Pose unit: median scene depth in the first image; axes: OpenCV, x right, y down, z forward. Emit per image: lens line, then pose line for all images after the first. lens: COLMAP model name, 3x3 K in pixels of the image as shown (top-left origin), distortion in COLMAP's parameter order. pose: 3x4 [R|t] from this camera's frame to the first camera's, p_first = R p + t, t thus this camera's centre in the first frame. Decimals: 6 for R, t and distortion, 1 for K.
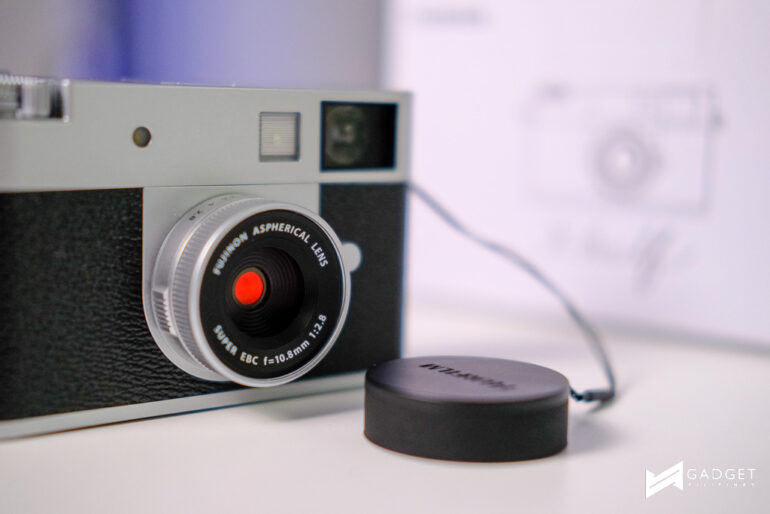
lens RADIAL K [[1363.1, 0, 385.0], [0, 1363.1, 257.0], [0, 0, 1]] dist [0.344995, -0.013897]
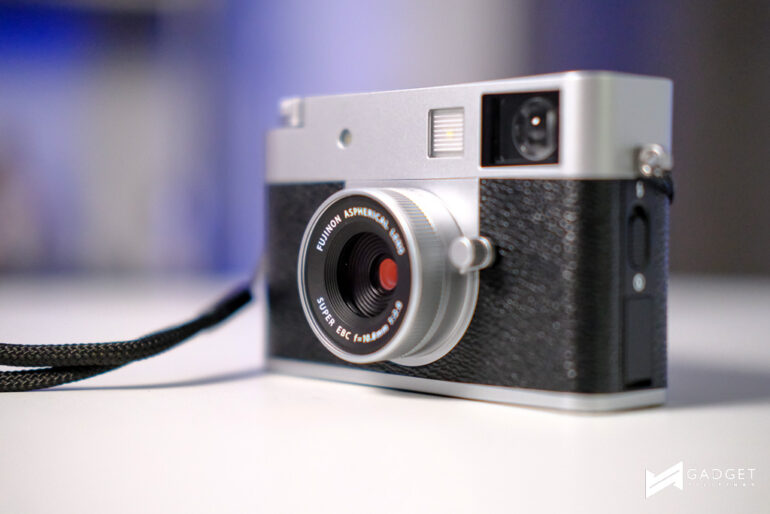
lens RADIAL K [[1363.1, 0, 385.0], [0, 1363.1, 257.0], [0, 0, 1]] dist [0.344995, -0.013897]
pose [[0.155396, 0.001920, -0.987850, 0.970356], [-0.133314, 0.990891, -0.019045, 0.030919], [0.978815, 0.134654, 0.154237, 0.854567]]
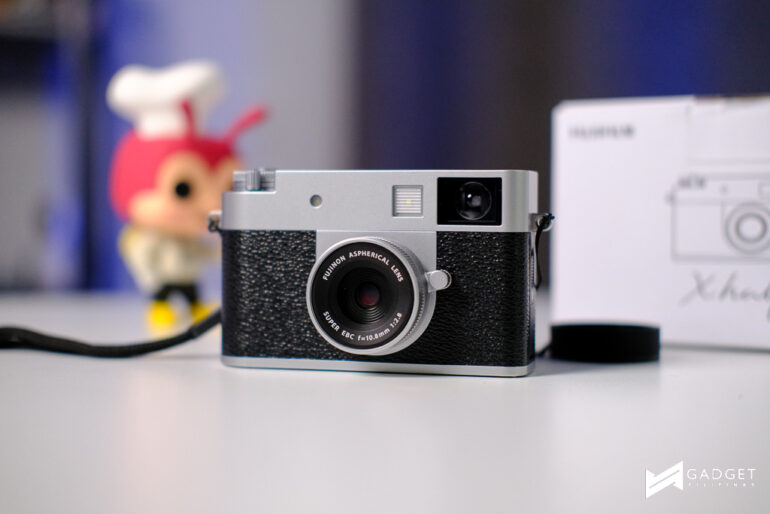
lens RADIAL K [[1363.1, 0, 385.0], [0, 1363.1, 257.0], [0, 0, 1]] dist [0.344995, -0.013897]
pose [[0.635114, -0.002856, -0.772413, 1.162005], [-0.092017, 0.992592, -0.079331, 0.106115], [0.766918, 0.121460, 0.630146, 0.013107]]
